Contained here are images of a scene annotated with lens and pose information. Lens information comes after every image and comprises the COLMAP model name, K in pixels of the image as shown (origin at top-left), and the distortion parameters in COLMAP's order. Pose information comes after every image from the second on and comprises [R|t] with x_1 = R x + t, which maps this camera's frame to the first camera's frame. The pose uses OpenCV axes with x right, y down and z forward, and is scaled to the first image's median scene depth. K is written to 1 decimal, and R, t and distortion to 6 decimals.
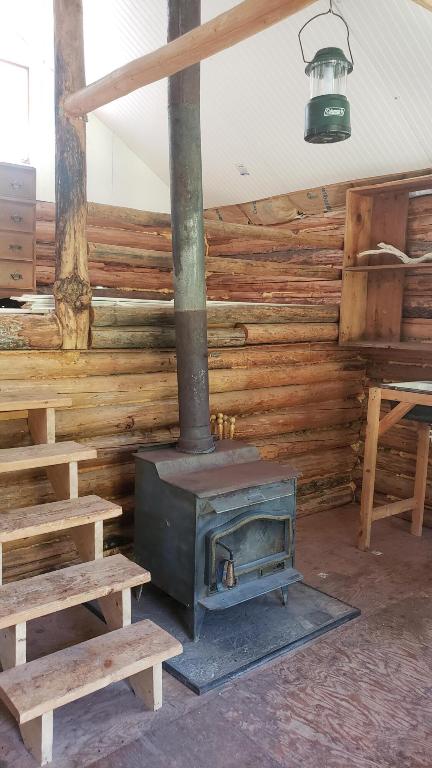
lens RADIAL K [[595.6, 0, 222.3], [0, 595.6, 387.5], [0, 0, 1]] dist [0.045926, -0.051848]
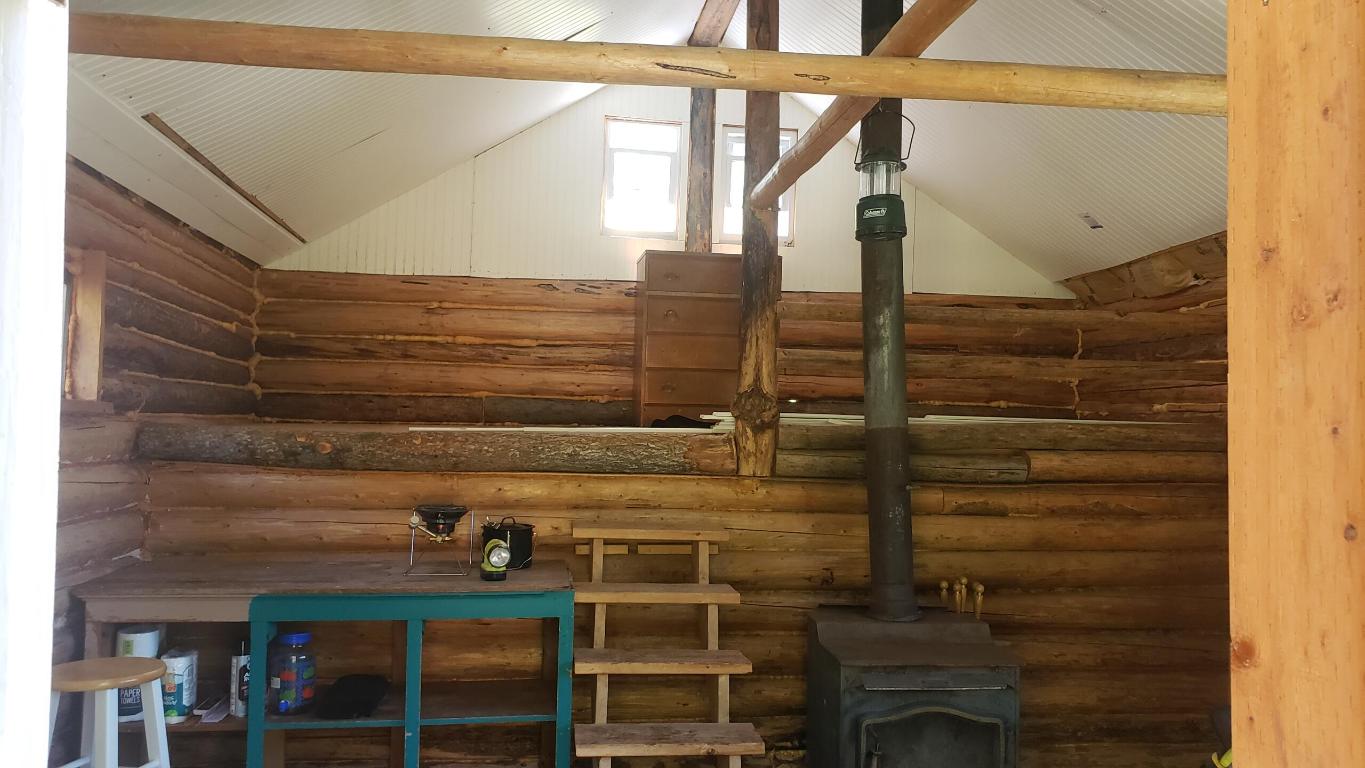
lens RADIAL K [[1058.6, 0, 692.3], [0, 1058.6, 392.4], [0, 0, 1]] dist [0.045926, -0.051848]
pose [[0.838708, -0.024474, -0.544032, 0.463425], [-0.071602, 0.985361, -0.154712, 0.051984], [0.539854, 0.168712, 0.824678, -0.259726]]
